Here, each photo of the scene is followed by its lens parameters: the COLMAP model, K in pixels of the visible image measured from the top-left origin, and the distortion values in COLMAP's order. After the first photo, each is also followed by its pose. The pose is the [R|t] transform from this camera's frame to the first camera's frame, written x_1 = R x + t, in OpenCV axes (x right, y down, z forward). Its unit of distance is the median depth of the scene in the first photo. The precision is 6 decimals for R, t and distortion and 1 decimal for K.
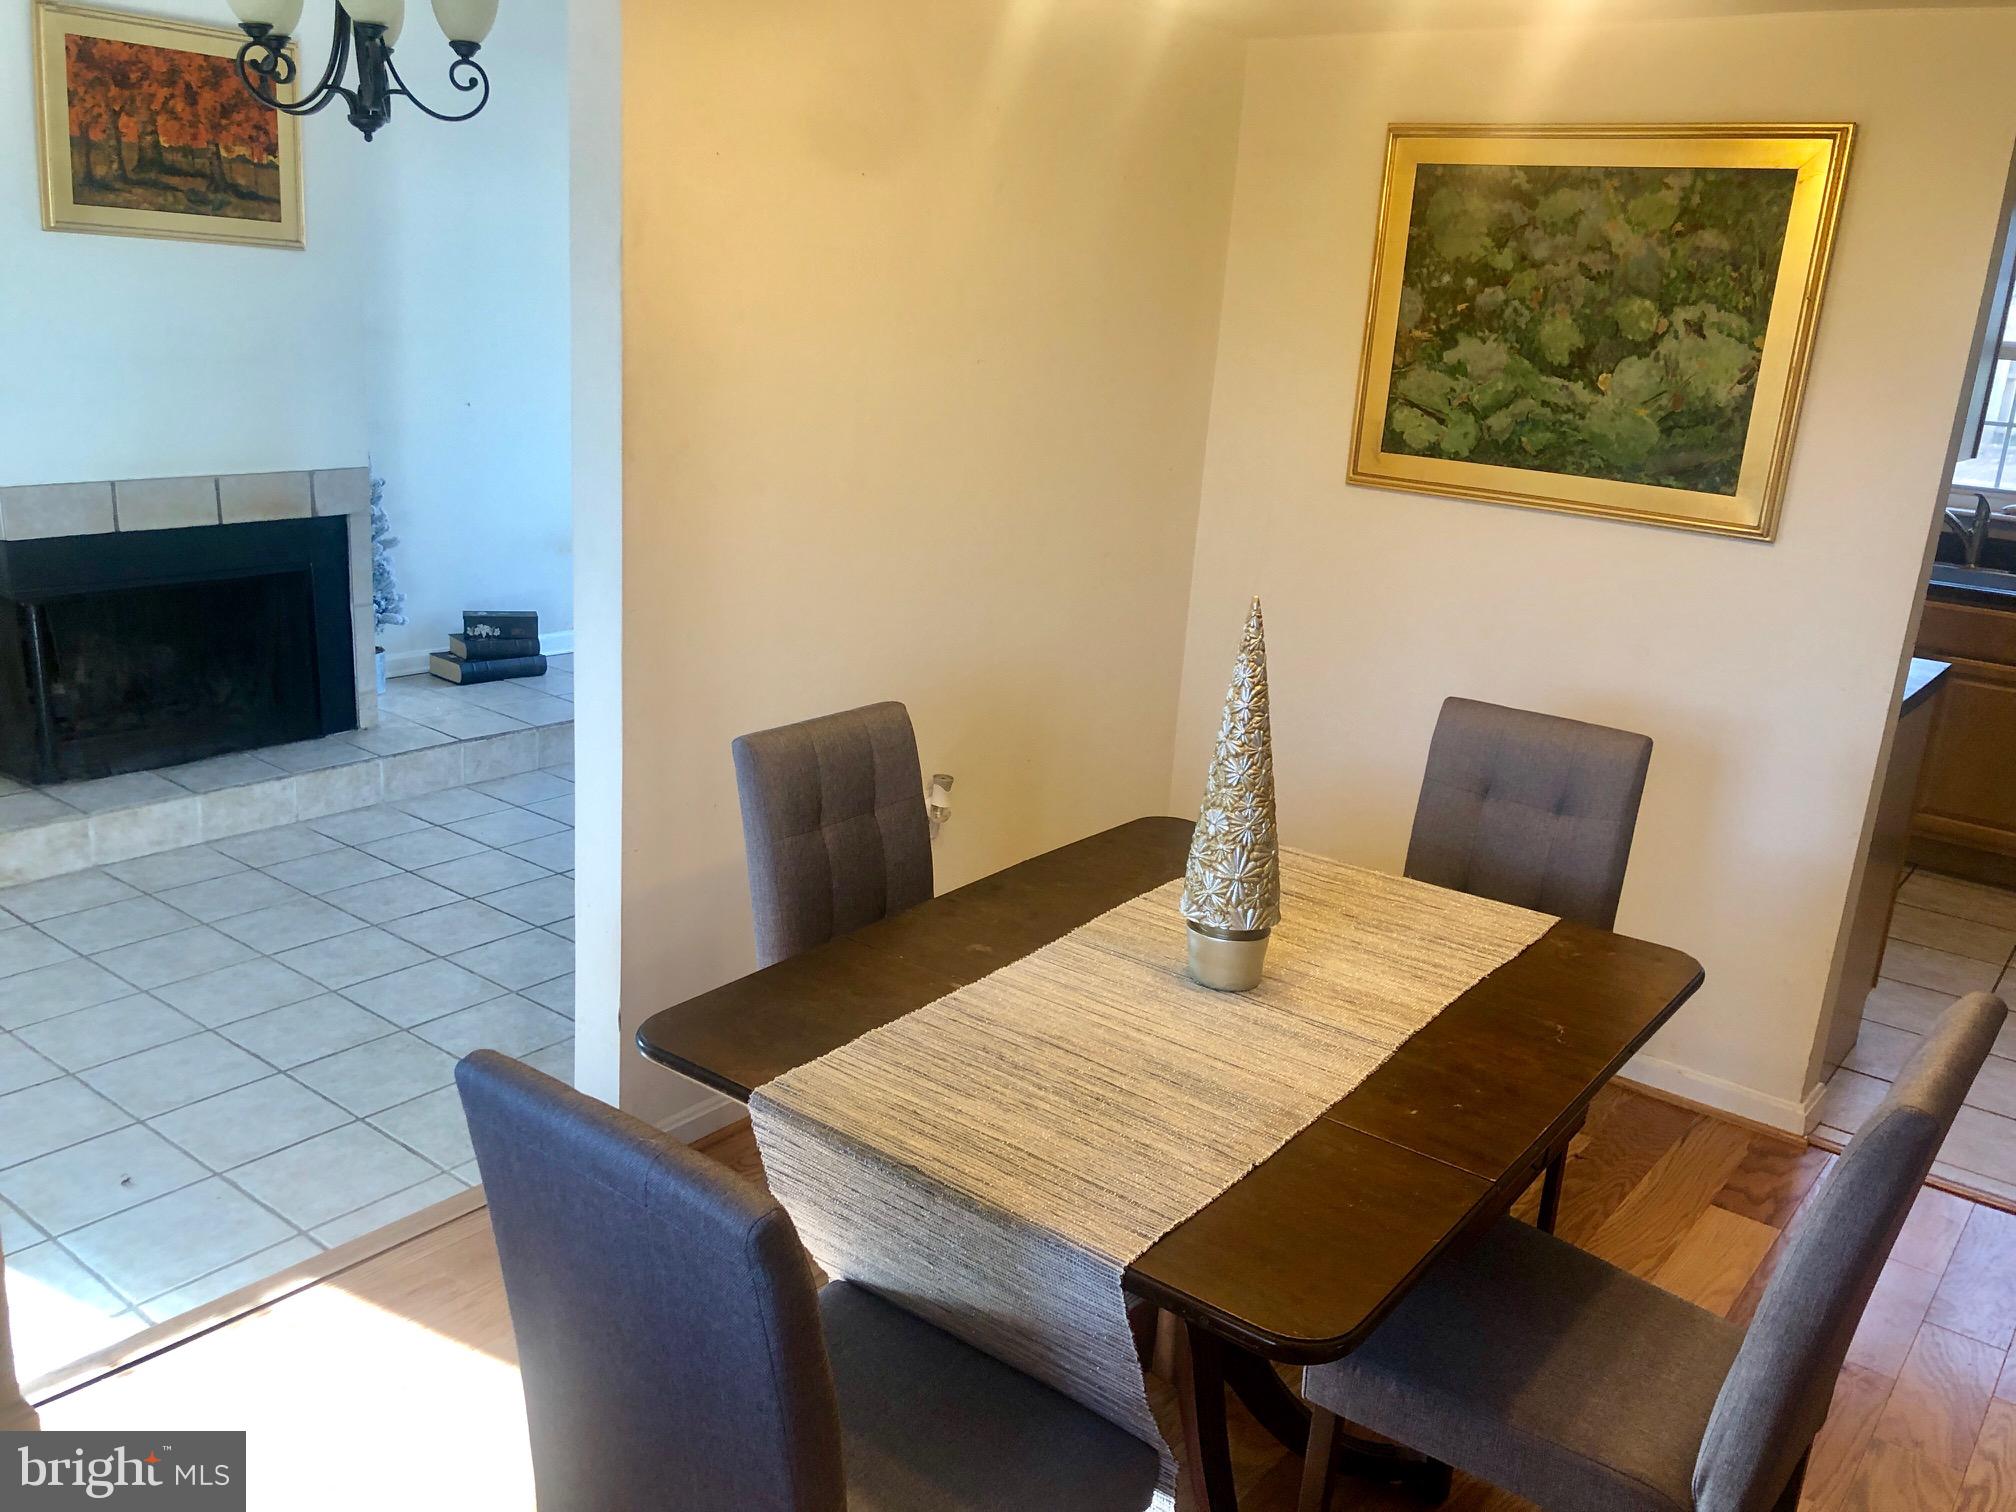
lens RADIAL K [[1634.1, 0, 1008.0], [0, 1634.1, 756.0], [0, 0, 1]] dist [0.000707, -0.066796]
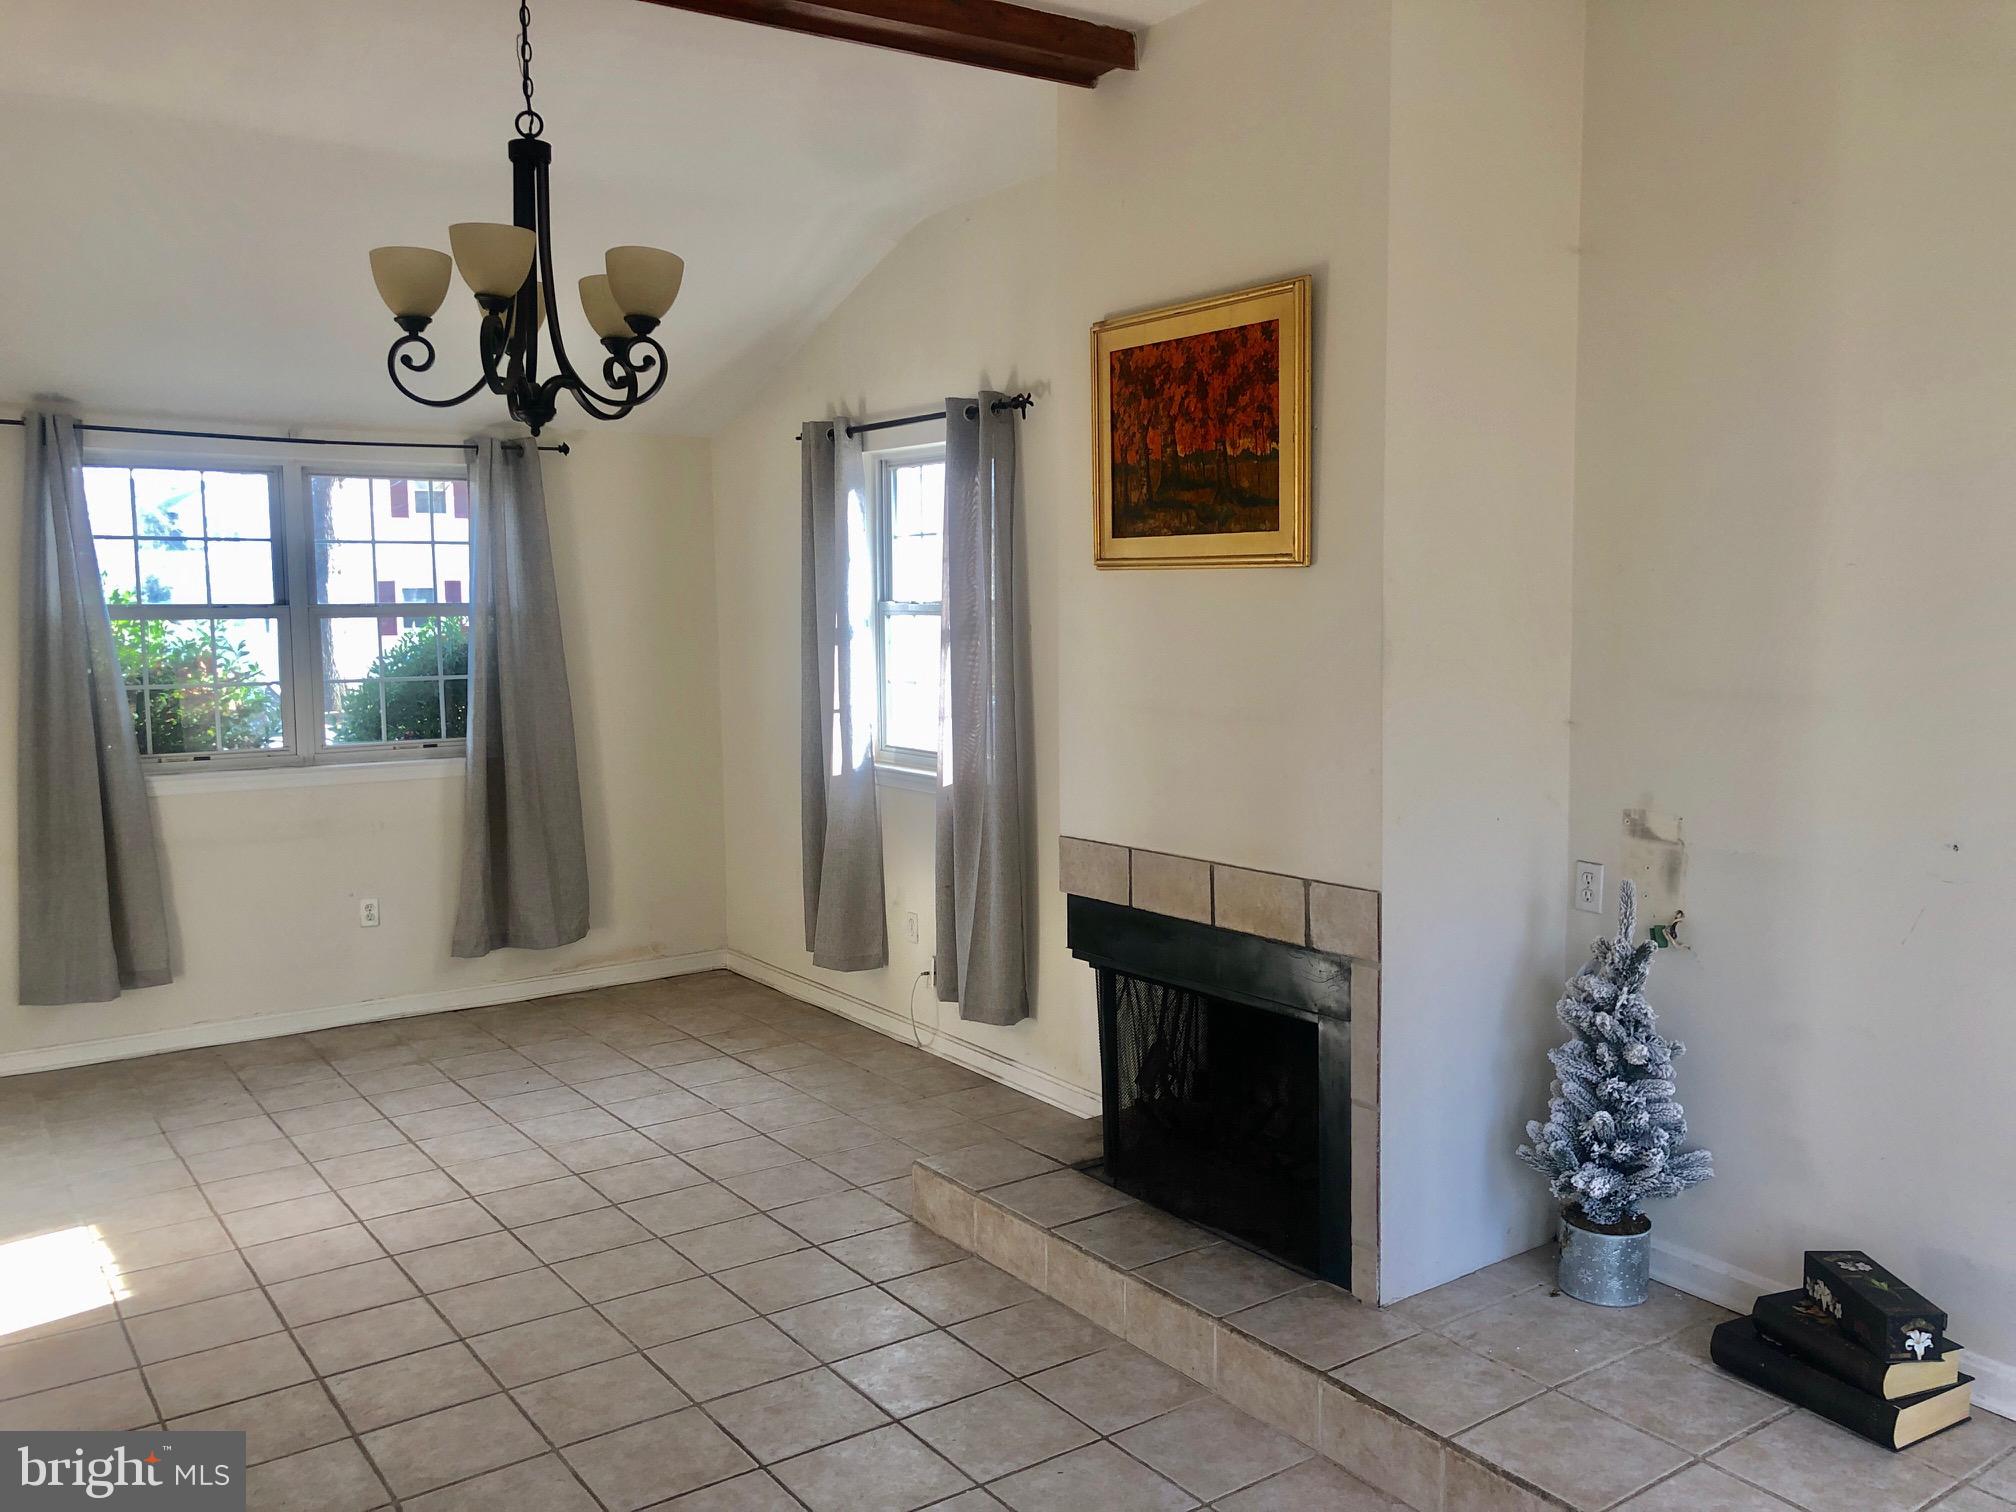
lens RADIAL K [[1632.9, 0, 1008.0], [0, 1632.9, 756.0], [0, 0, 1]] dist [0.057624, -0.000034]
pose [[-0.306442, 0.019270, -0.951694, 0.288689], [-0.266356, 0.958120, 0.105166, -0.293415], [0.913864, 0.285716, -0.288476, 1.189163]]
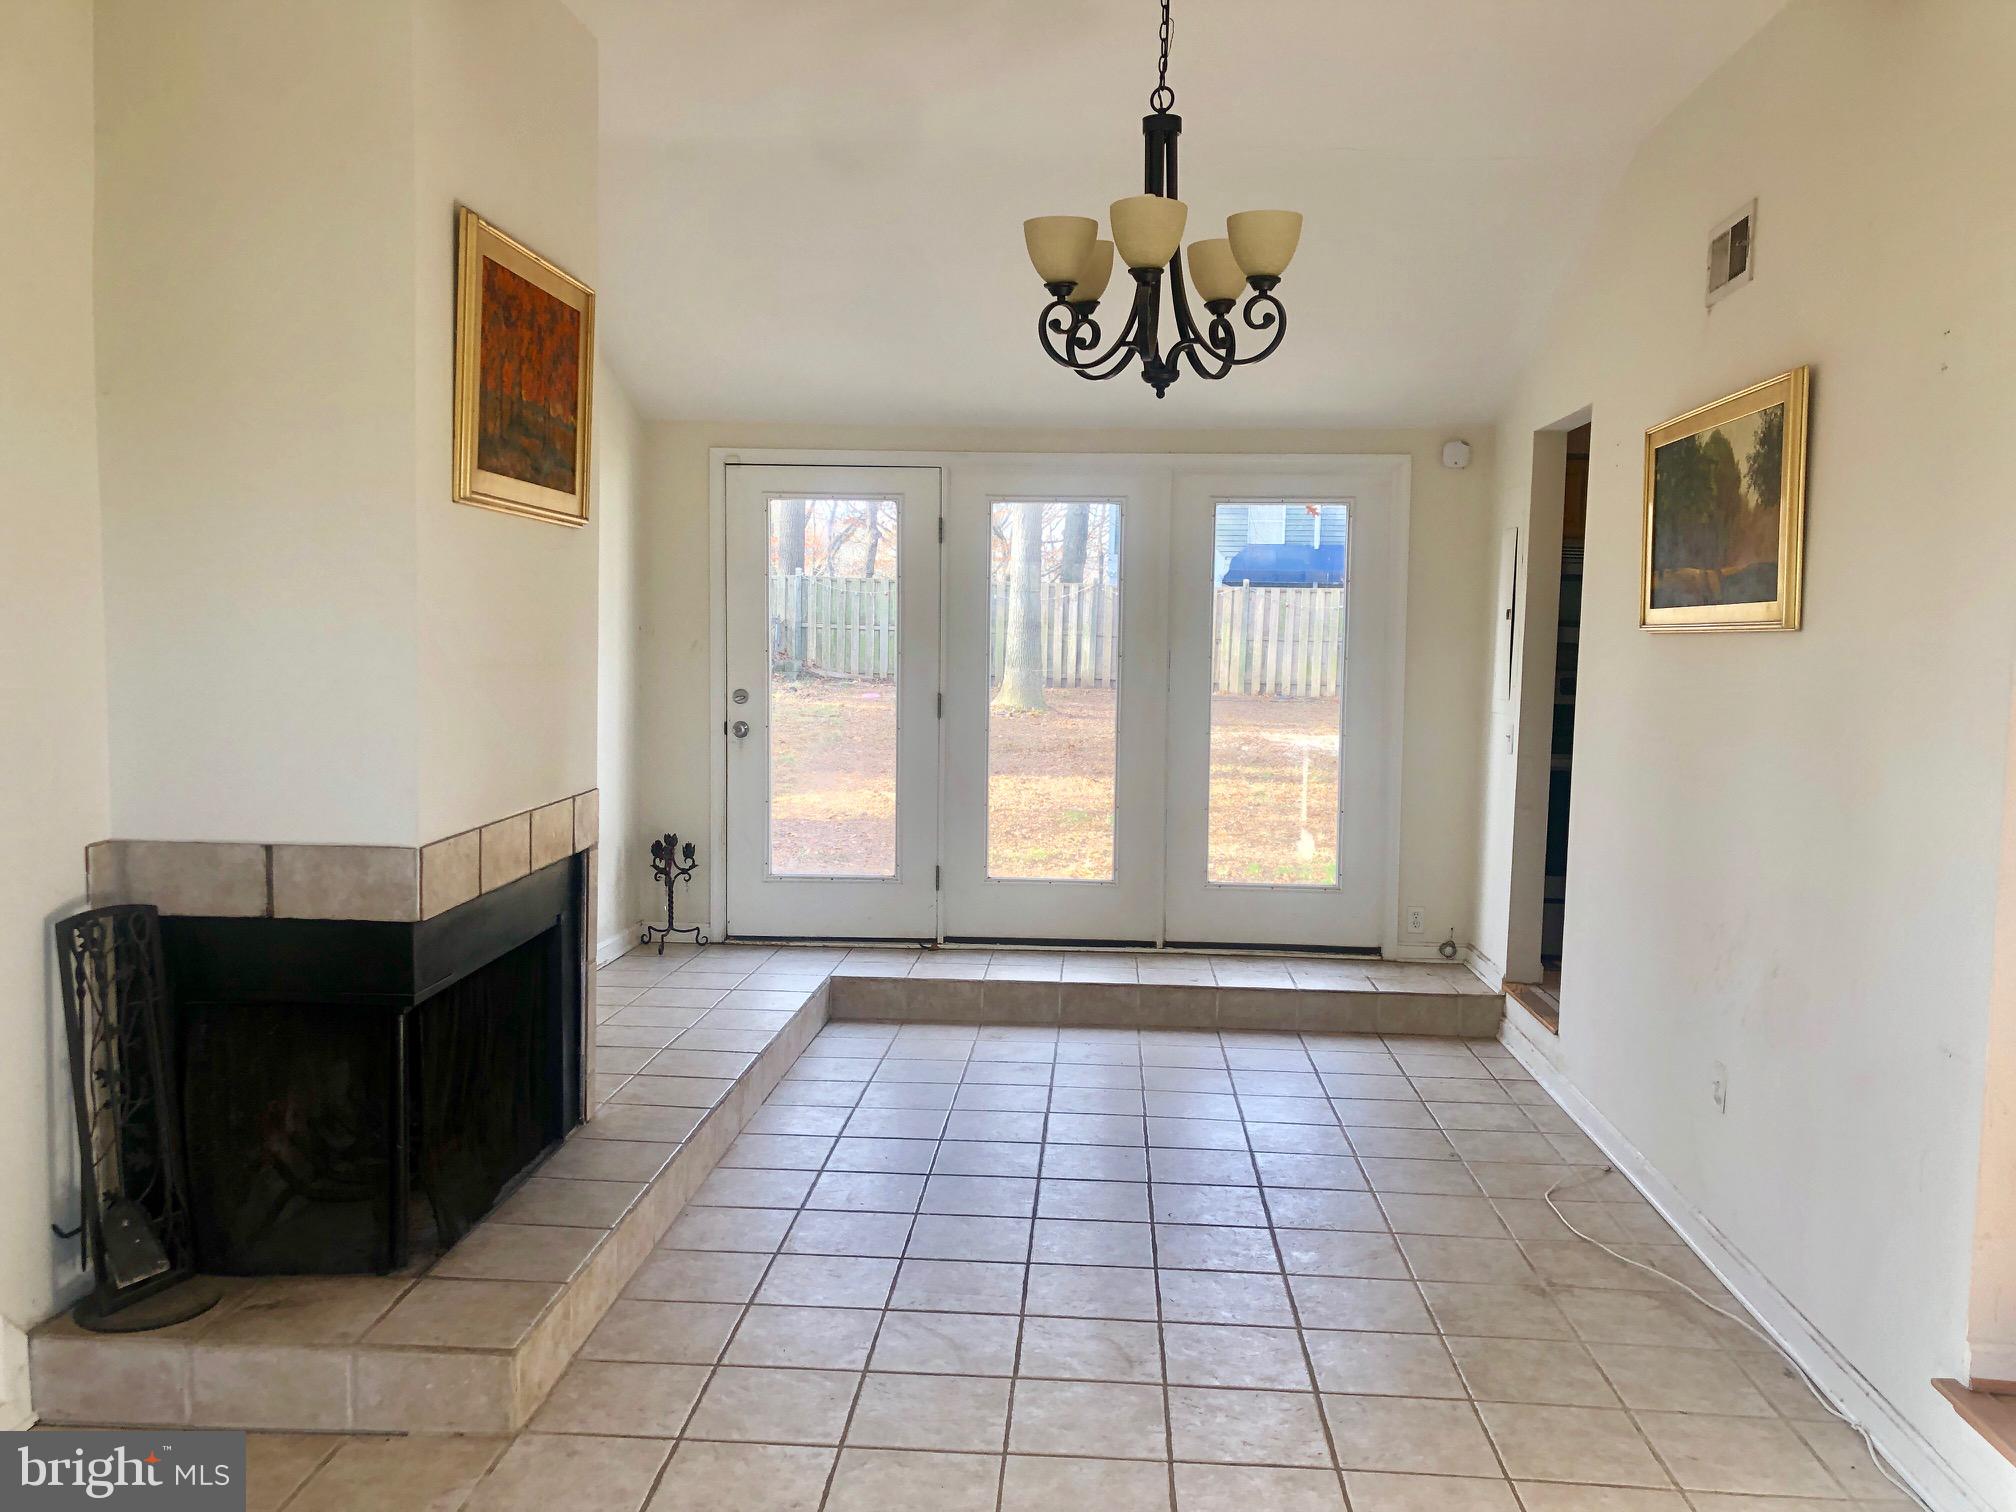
lens RADIAL K [[1632.9, 0, 1008.0], [0, 1632.9, 756.0], [0, 0, 1]] dist [0.057624, -0.000034]
pose [[0.835619, -0.097015, 0.540675, -0.763528], [0.183554, 0.977017, -0.108375, -0.076716], [-0.517735, 0.189803, 0.834221, 0.239779]]
